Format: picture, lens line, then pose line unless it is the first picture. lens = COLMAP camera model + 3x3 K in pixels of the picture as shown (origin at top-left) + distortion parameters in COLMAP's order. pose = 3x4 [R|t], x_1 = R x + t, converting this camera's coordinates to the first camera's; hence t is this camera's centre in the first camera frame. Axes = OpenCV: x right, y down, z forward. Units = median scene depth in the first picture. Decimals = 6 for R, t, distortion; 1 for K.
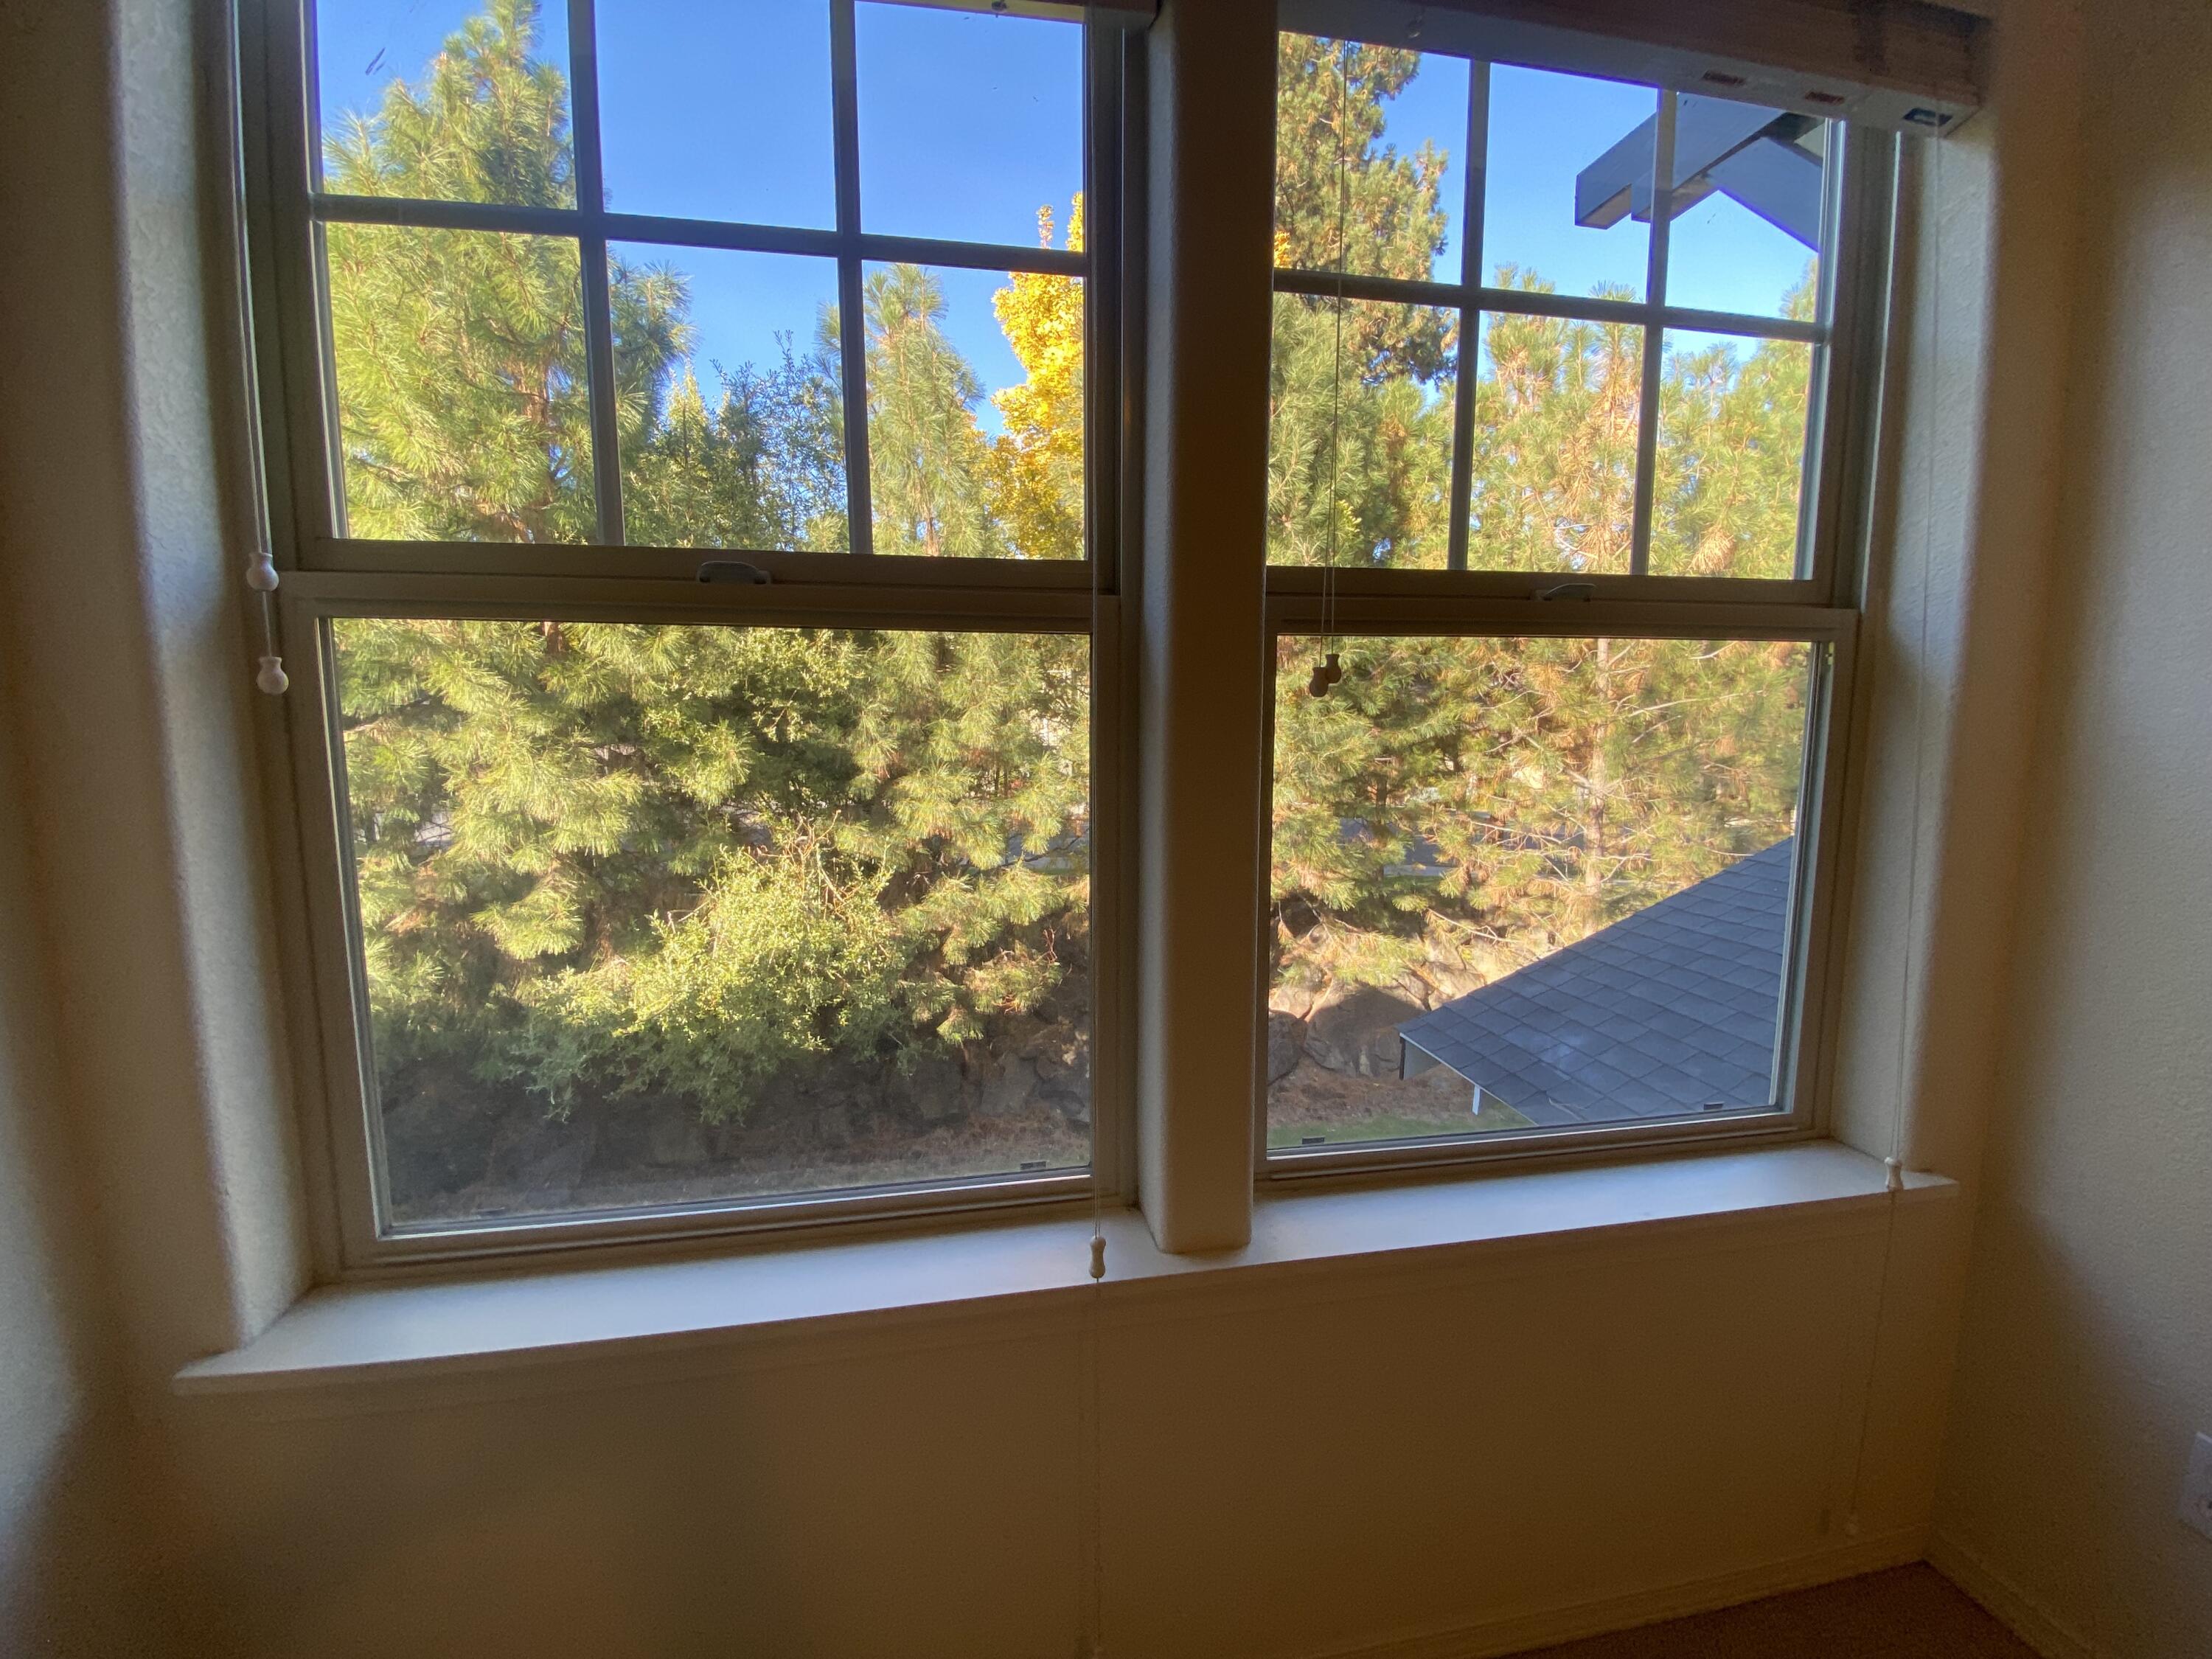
lens RADIAL K [[908.8, 0, 1111.8], [0, 908.8, 821.1], [0, 0, 1]] dist [0.024023, -0.020169]
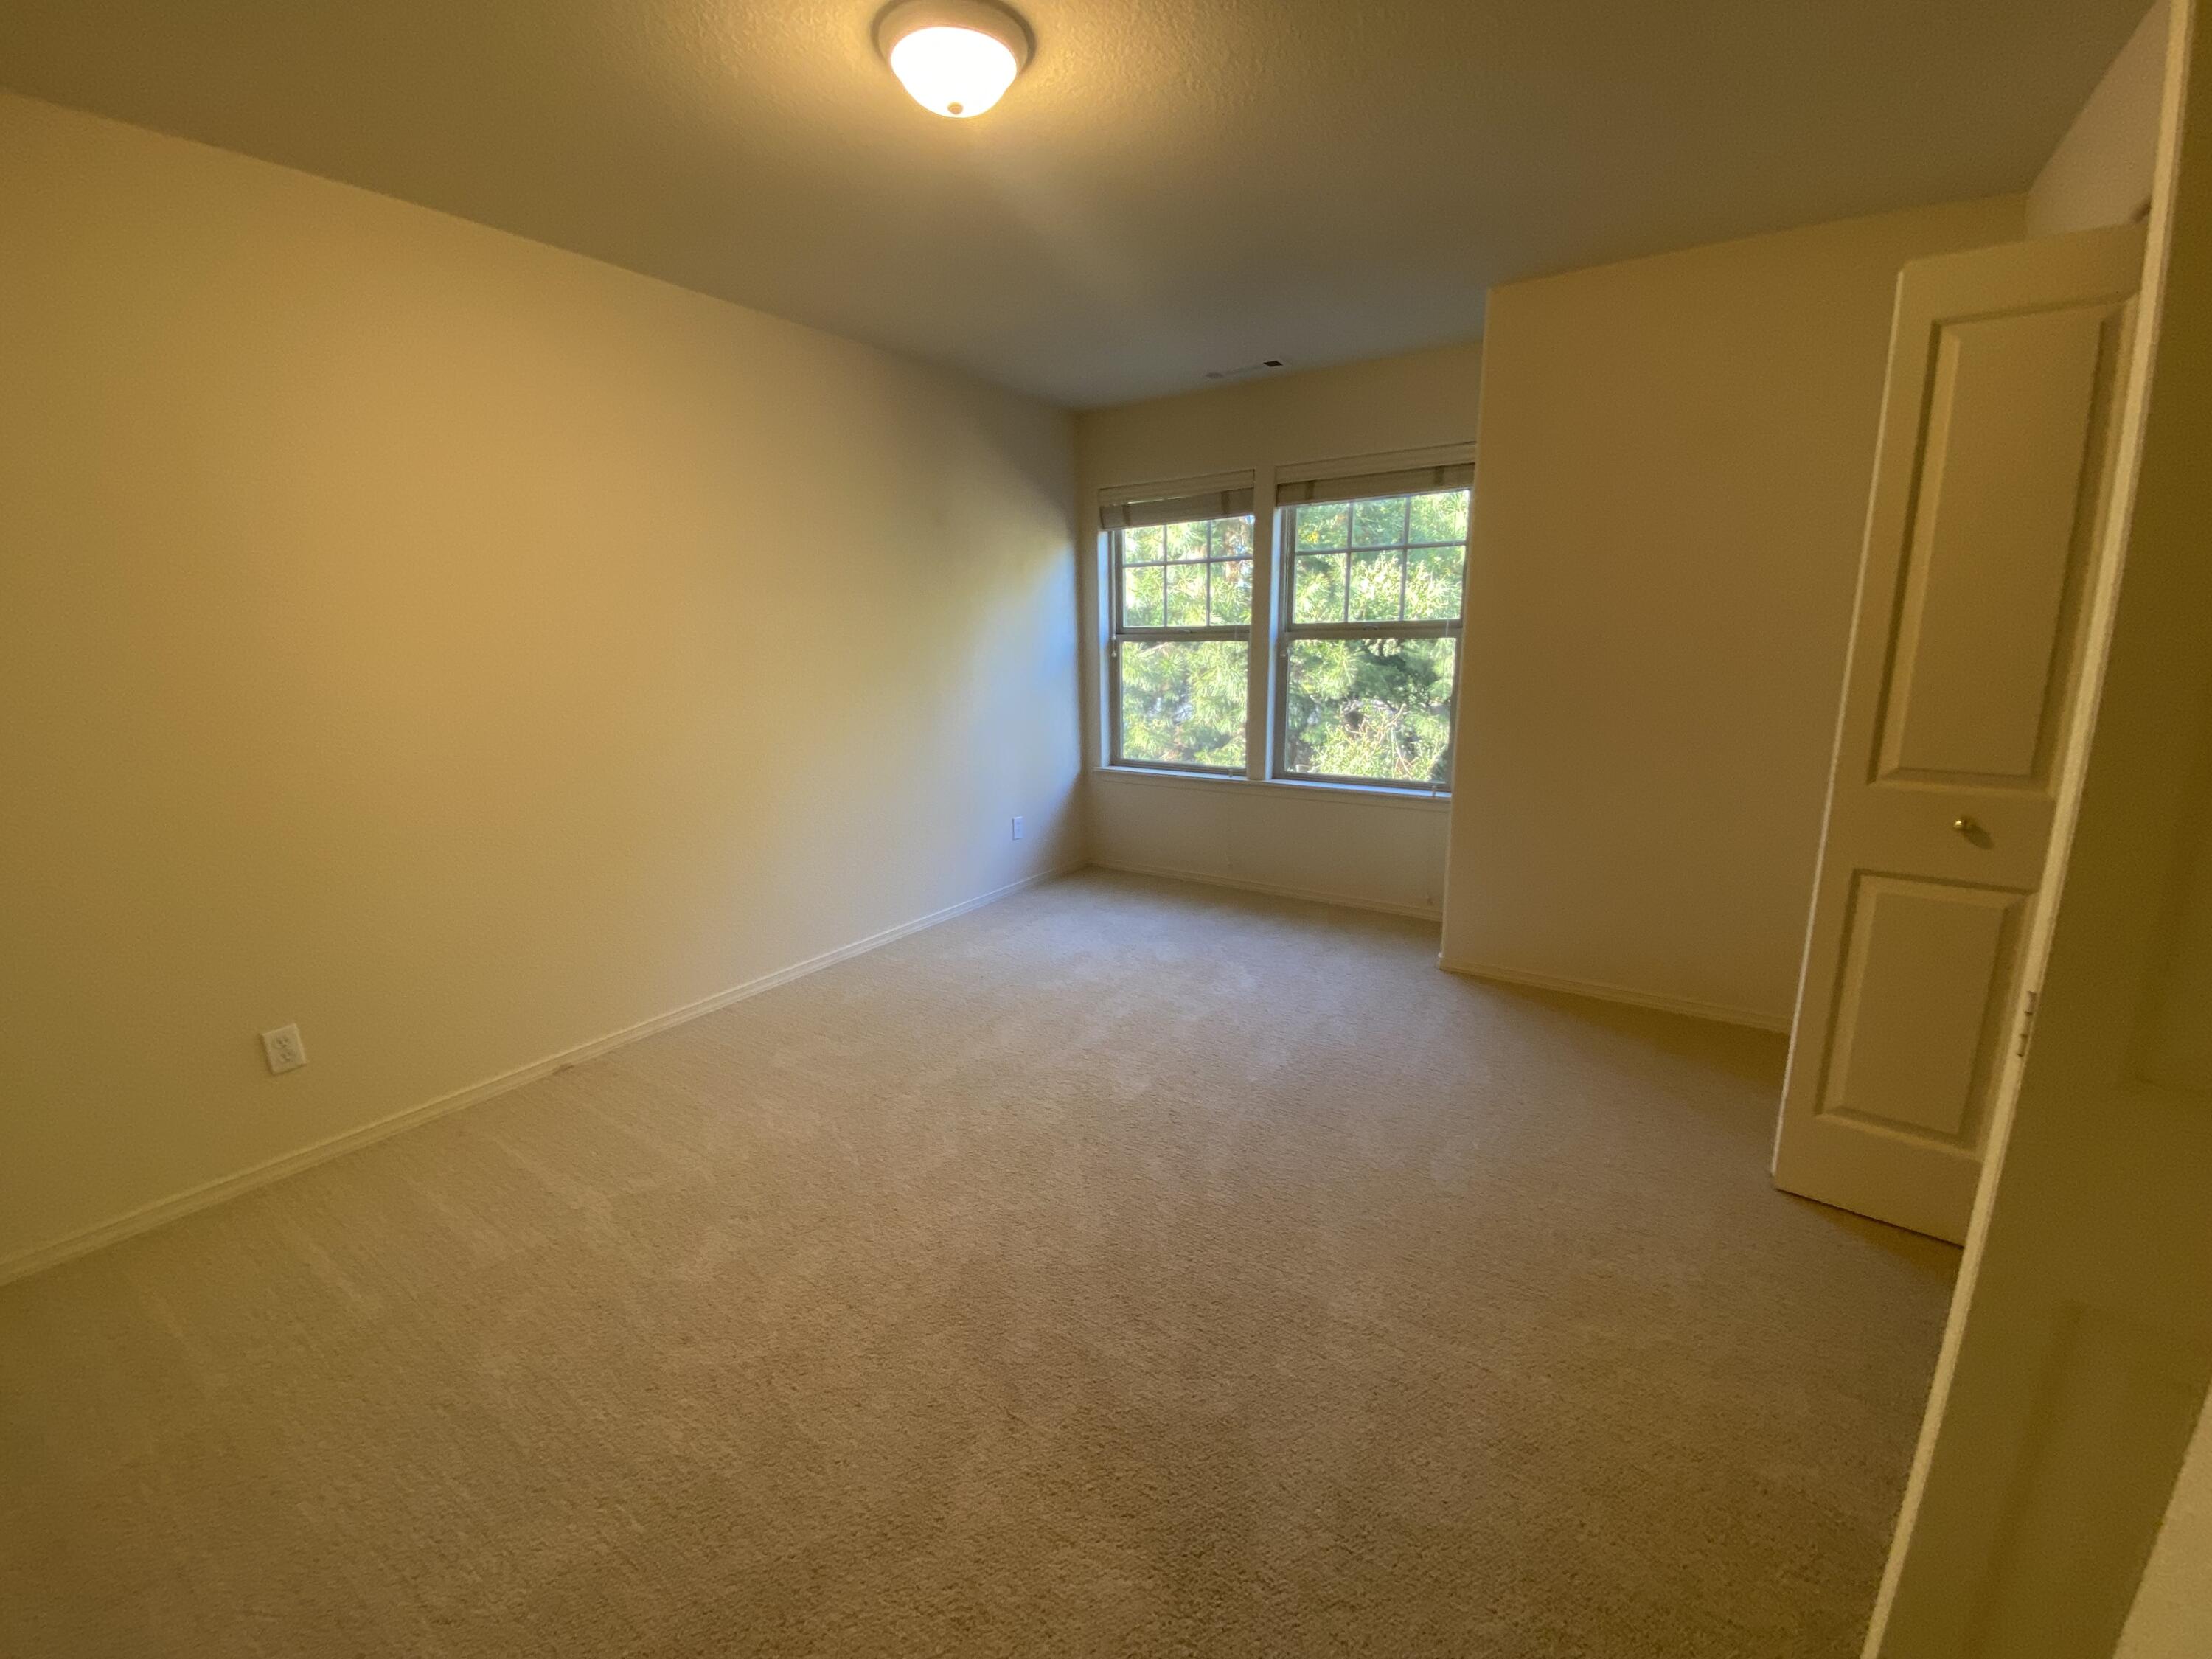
lens RADIAL K [[908.8, 0, 1111.8], [0, 908.8, 821.1], [0, 0, 1]] dist [0.024023, -0.020169]
pose [[0.729283, 0.130086, -0.671732, 0.370821], [-0.062740, 0.990338, 0.123671, 0.022282], [0.681330, -0.048047, 0.730398, -0.393628]]
